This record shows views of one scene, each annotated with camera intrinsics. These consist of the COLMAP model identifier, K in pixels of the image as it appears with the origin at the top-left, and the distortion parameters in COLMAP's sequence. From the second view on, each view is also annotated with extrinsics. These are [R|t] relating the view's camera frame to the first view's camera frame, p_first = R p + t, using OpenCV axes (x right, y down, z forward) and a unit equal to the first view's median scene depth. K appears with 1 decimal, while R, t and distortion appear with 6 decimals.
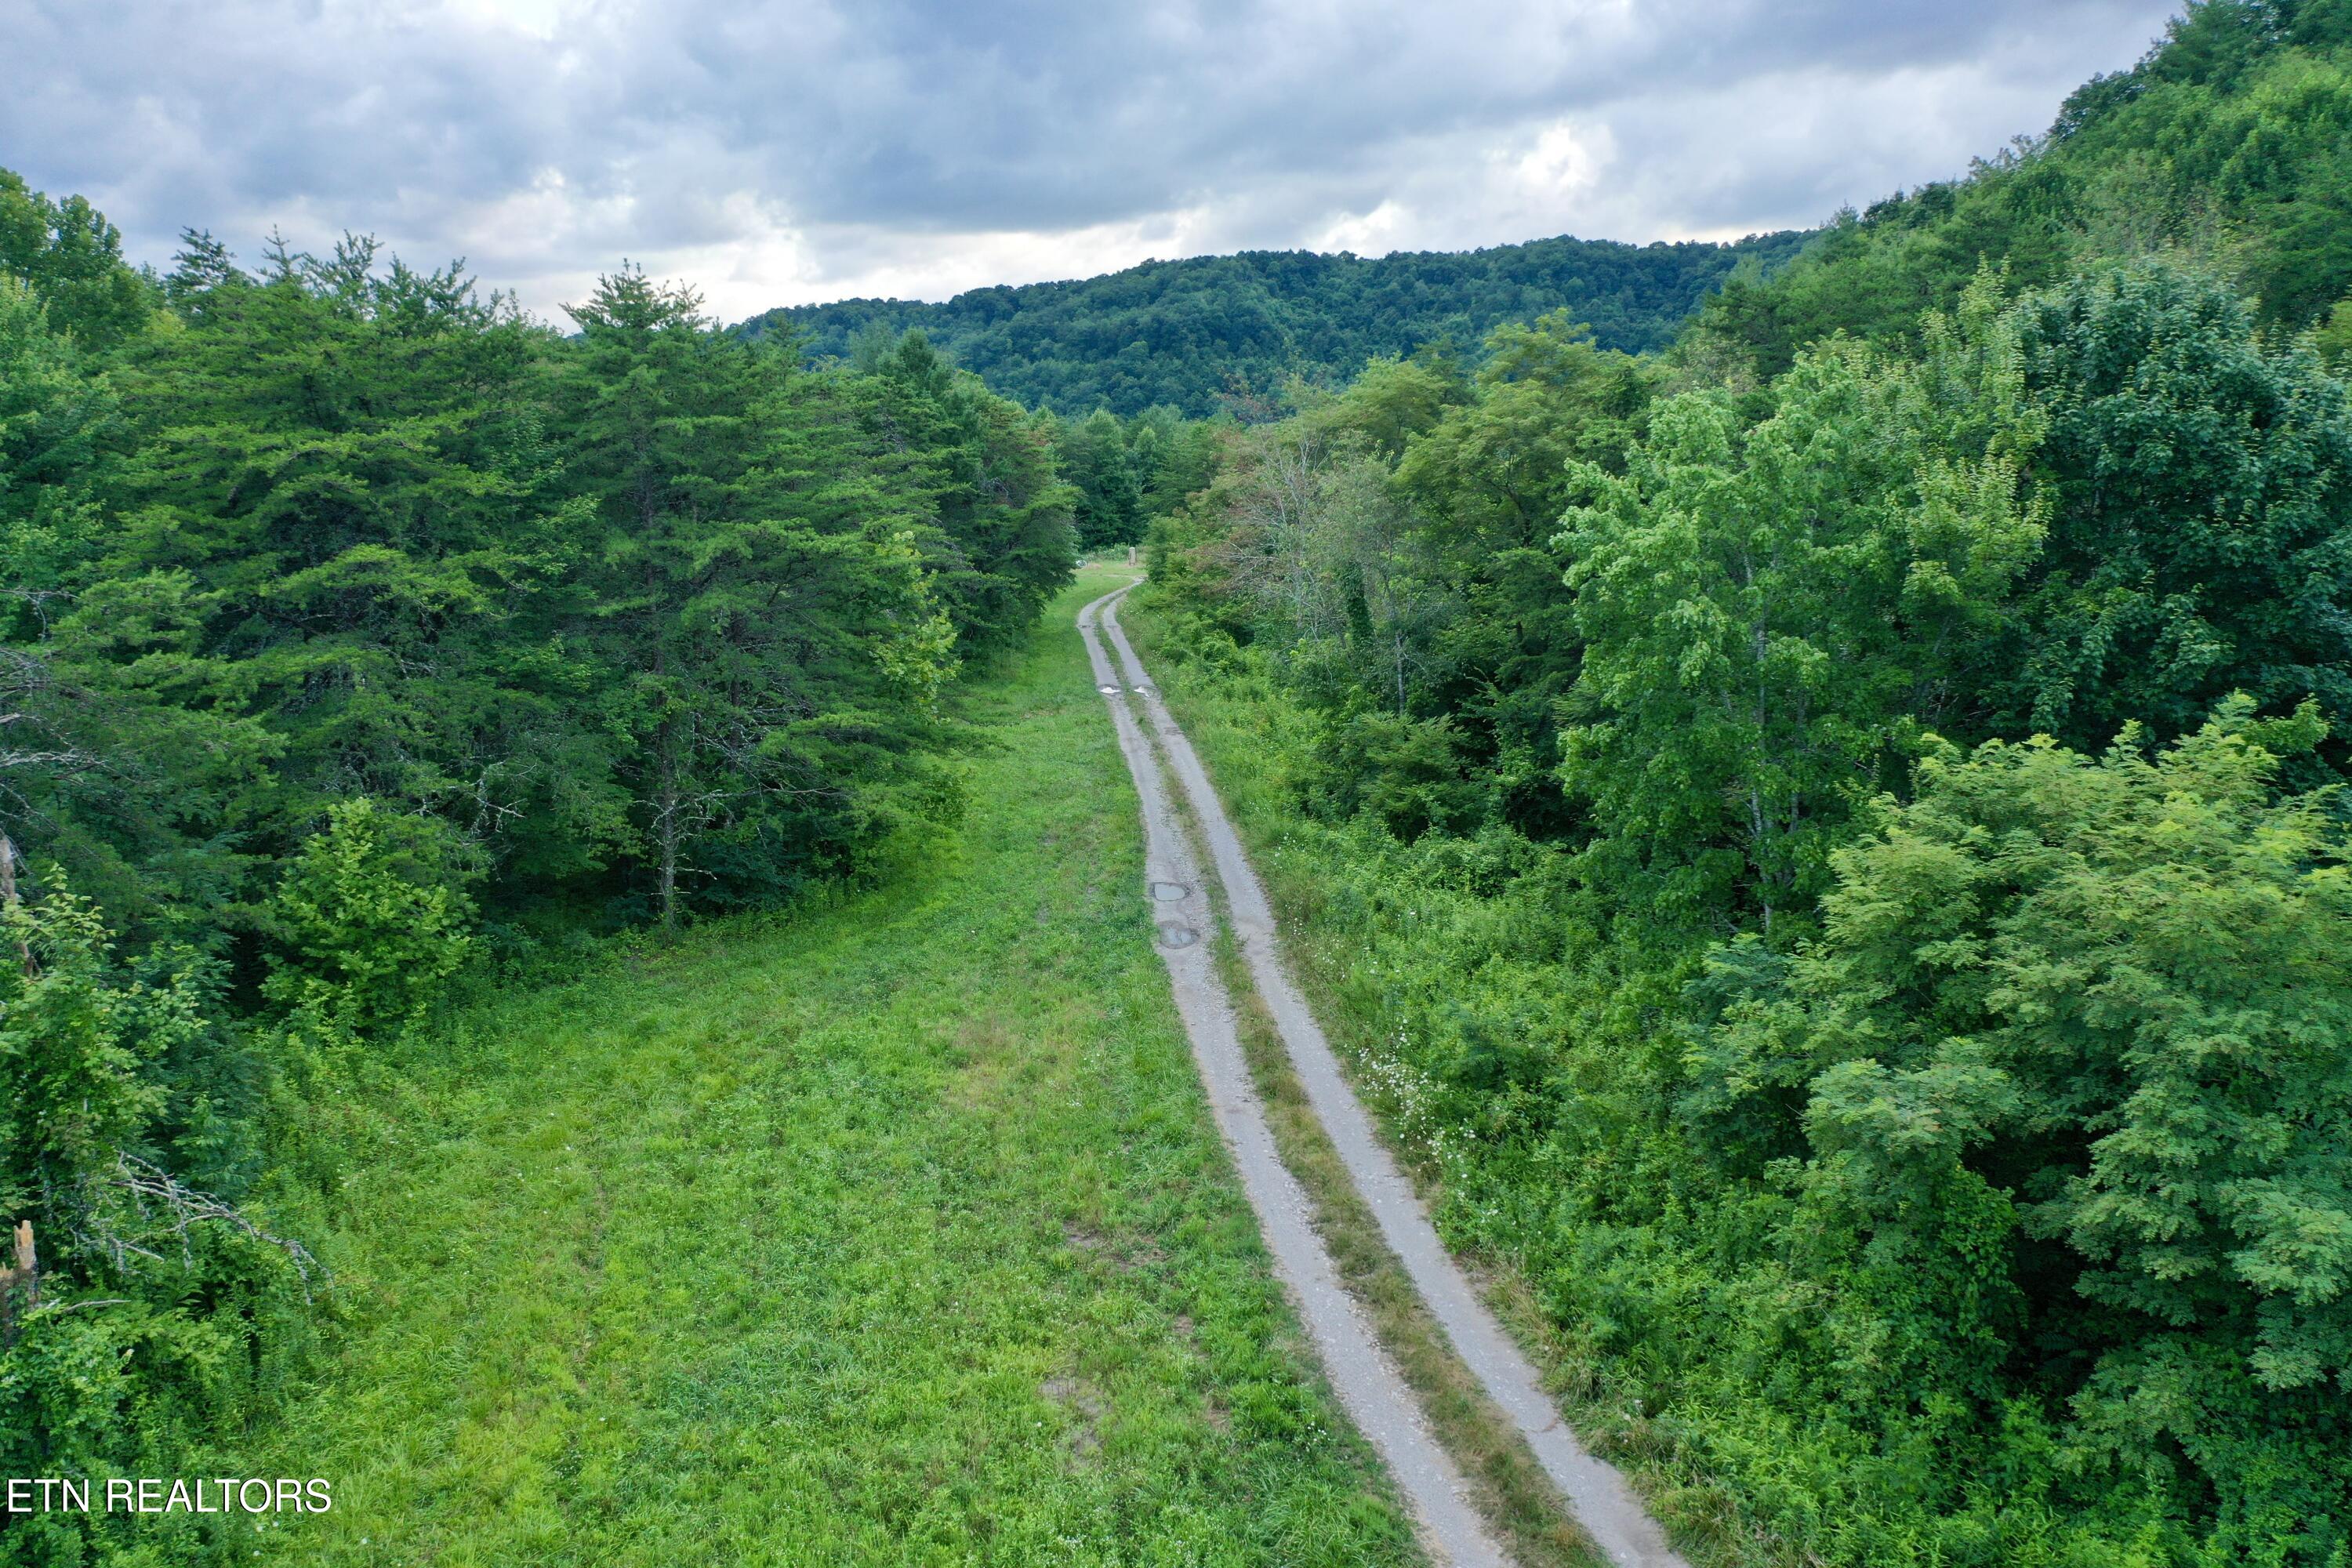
lens RADIAL K [[1873.2, 0, 1167.0], [0, 1873.2, 781.1], [0, 0, 1]] dist [0.003114, 0.004037]
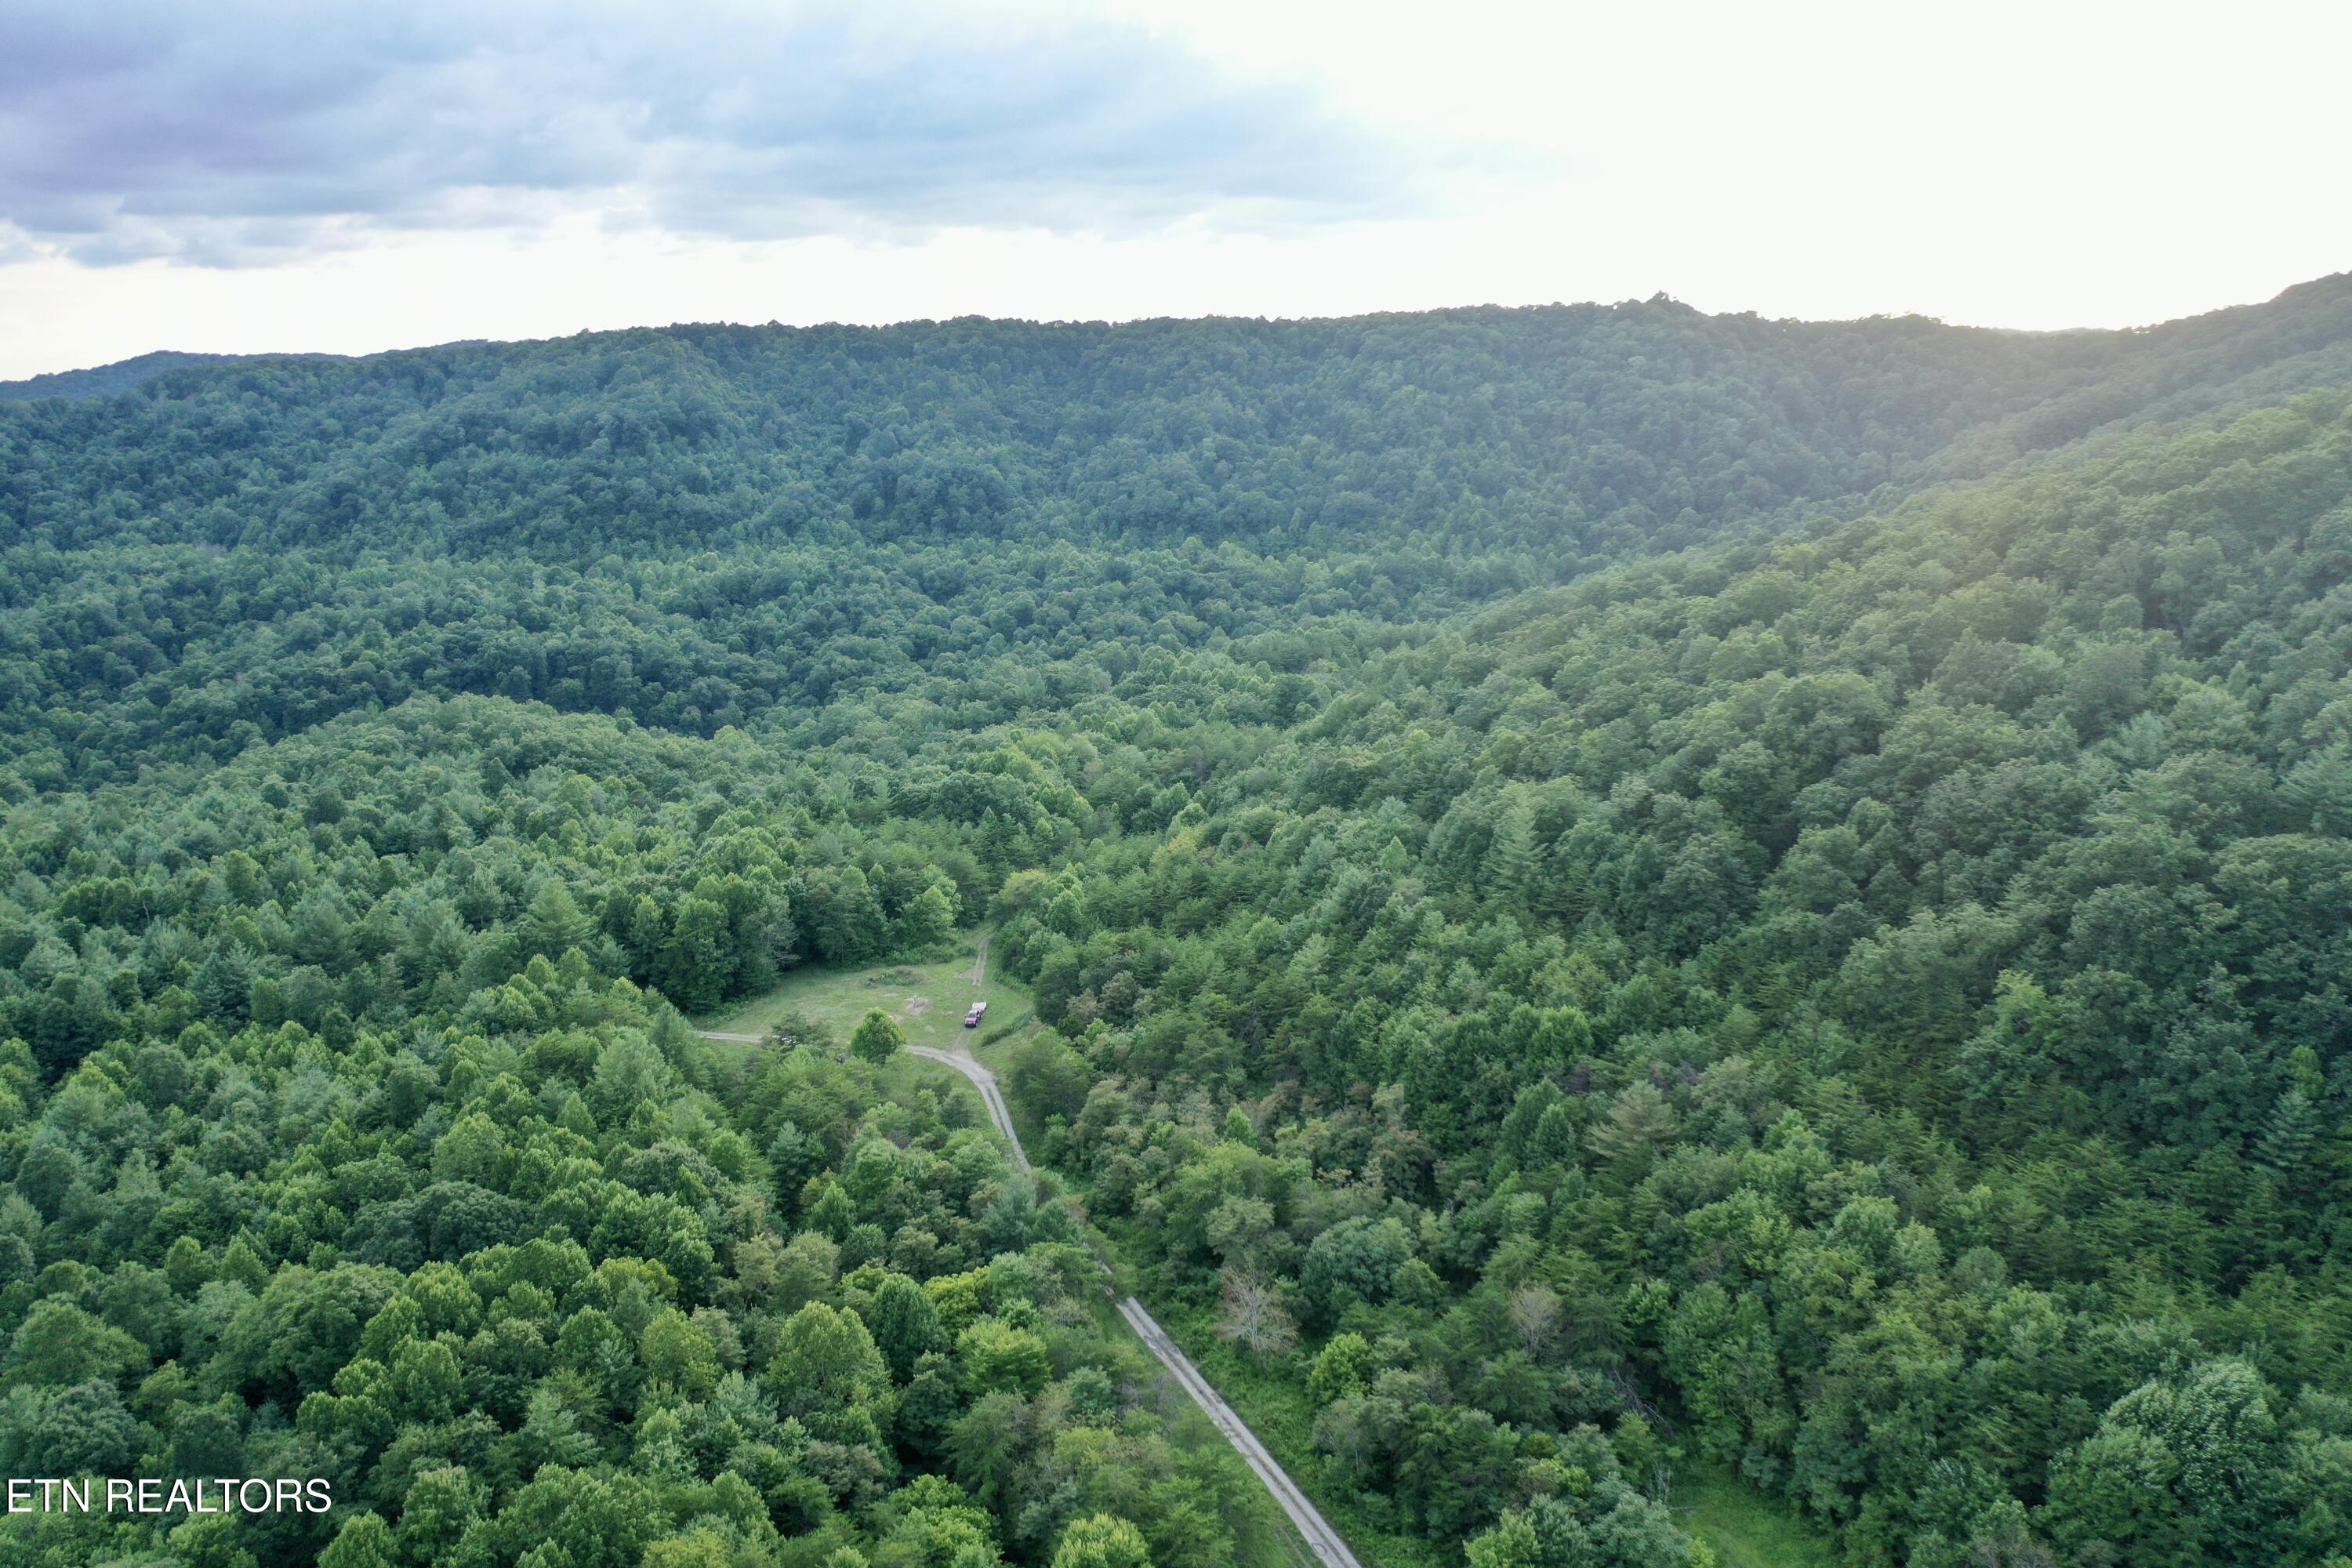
lens RADIAL K [[1873.2, 0, 1177.6], [0, 1873.2, 778.5], [0, 0, 1]] dist [0.003114, 0.004037]
pose [[0.943186, -0.083233, 0.321673, -0.057636], [0.068174, 0.995997, 0.057821, -0.073357], [-0.325197, -0.032606, 0.945084, -0.104032]]
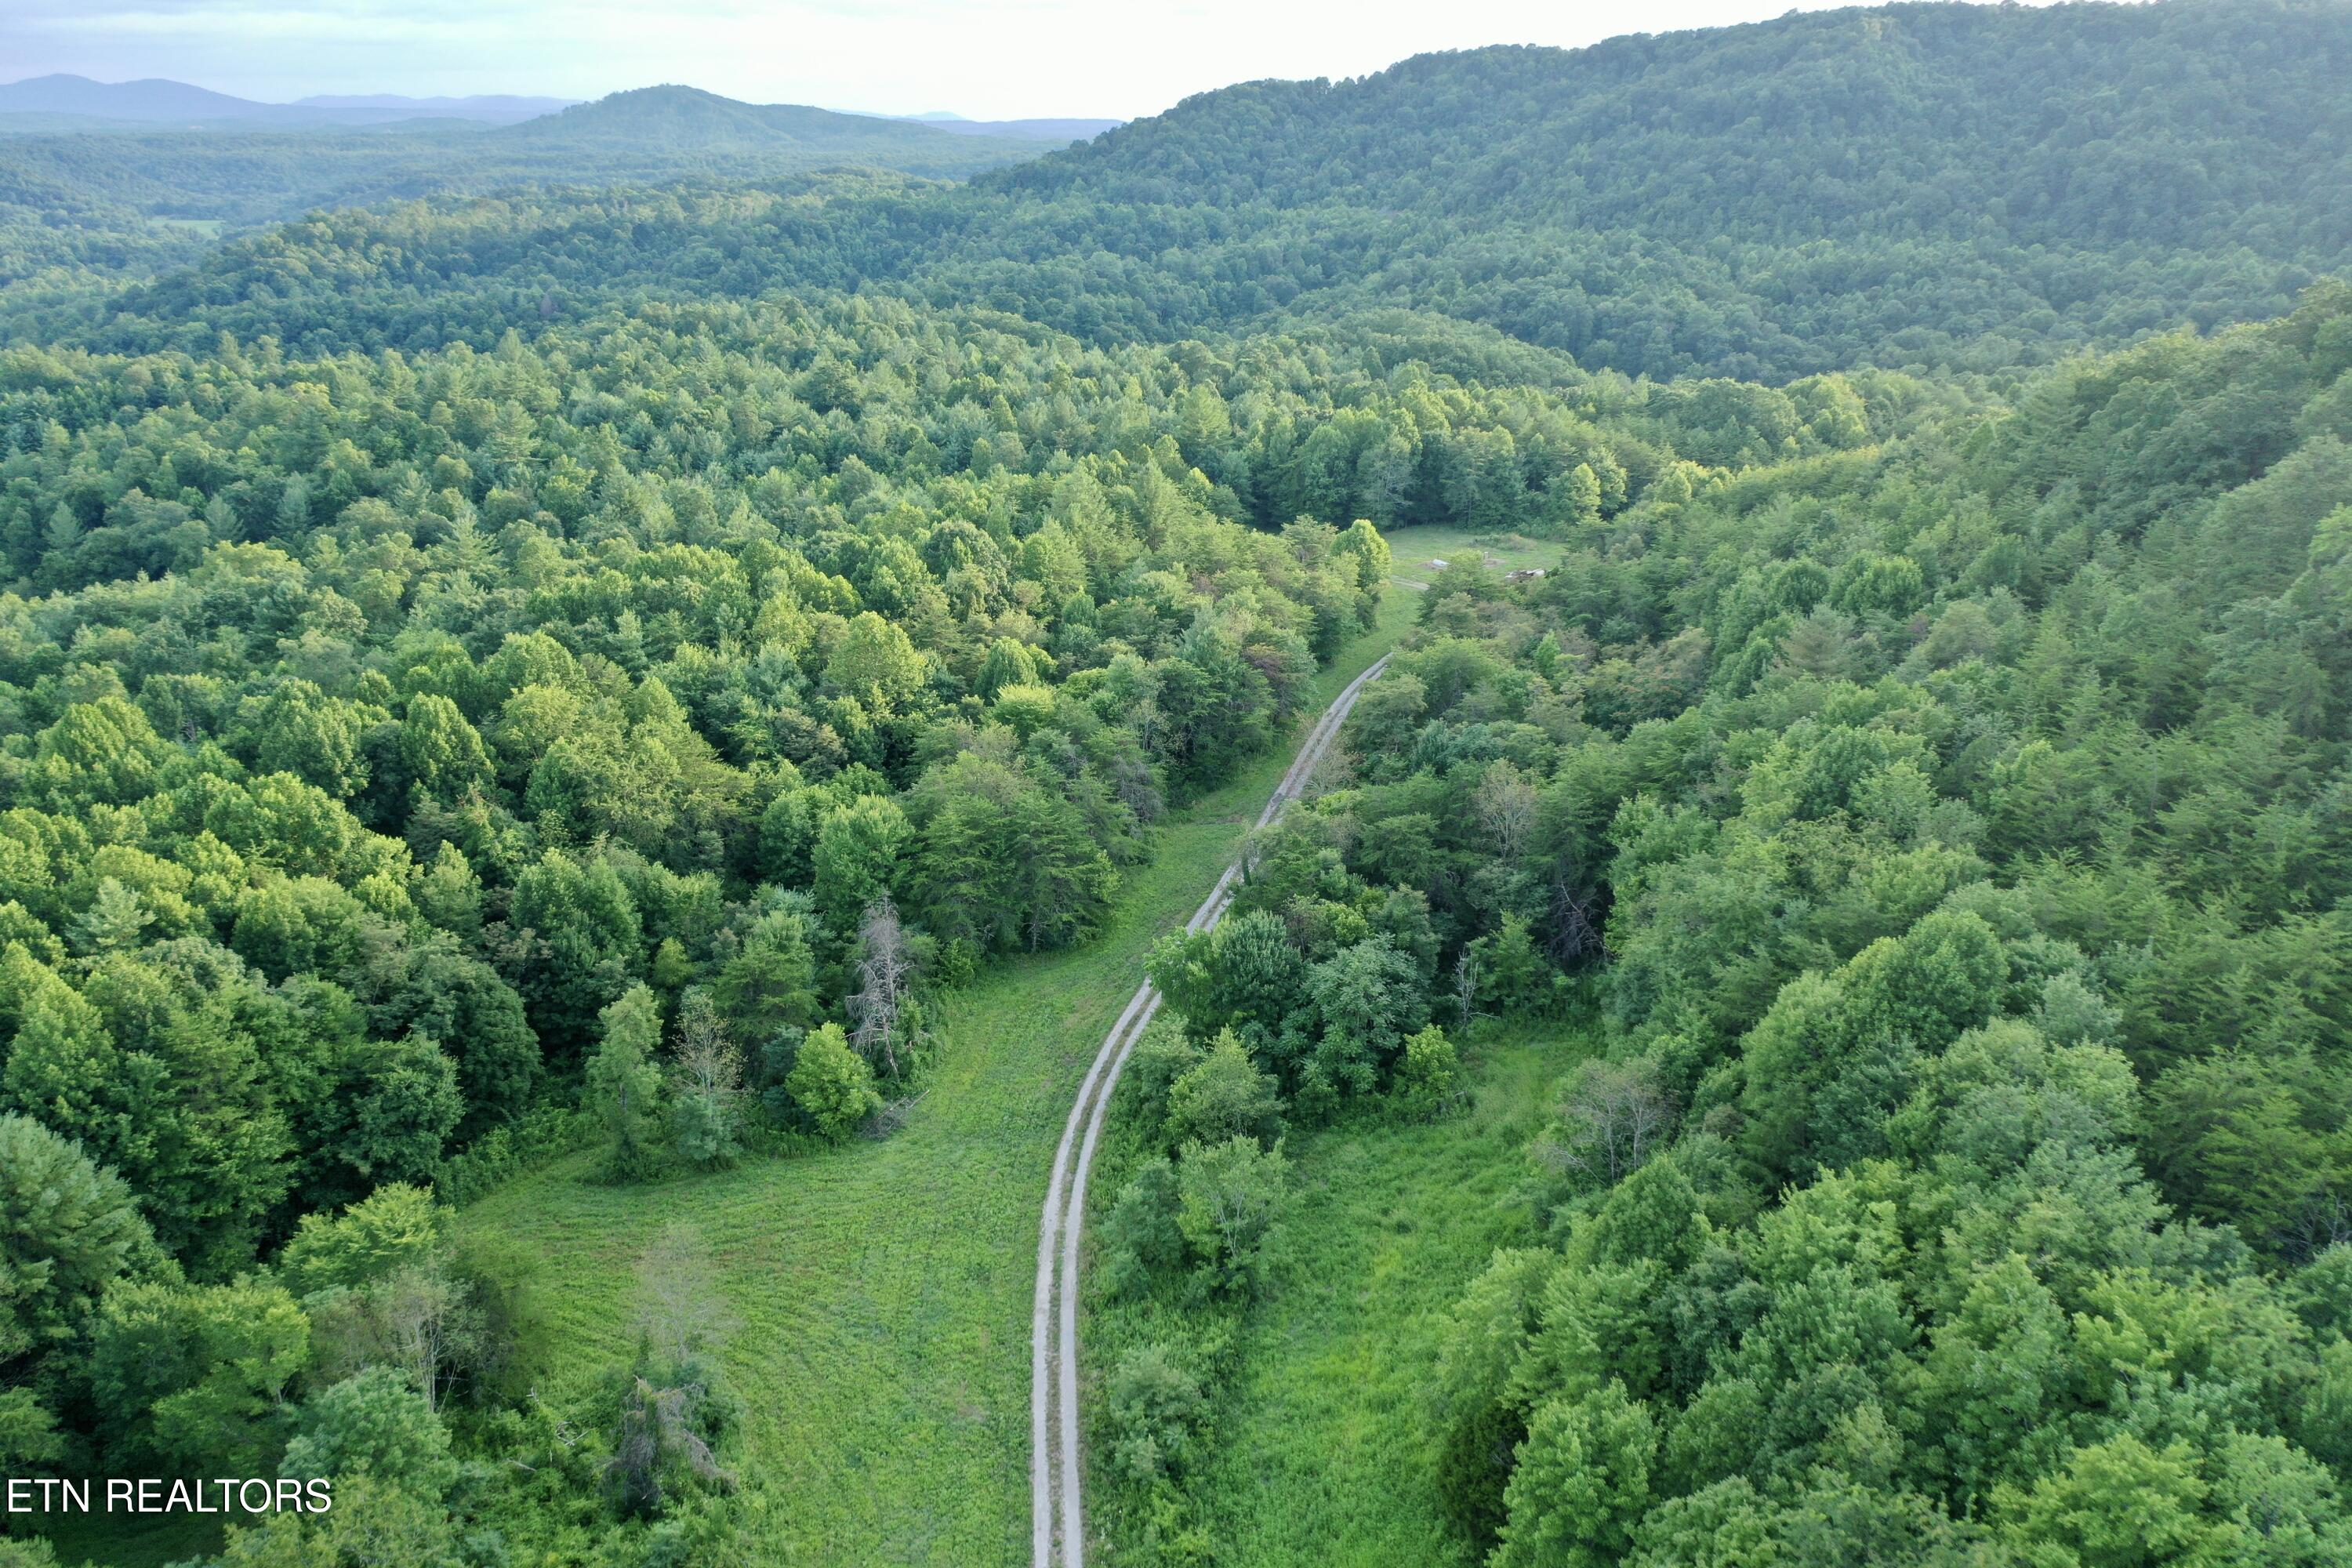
lens RADIAL K [[1873.2, 0, 1168.4], [0, 1873.2, 780.9], [0, 0, 1]] dist [0.003114, 0.004037]
pose [[0.941234, 0.121873, -0.315000, 0.045243], [-0.067064, 0.981497, 0.179348, -0.037840], [0.331029, -0.147683, 0.931992, -0.095149]]
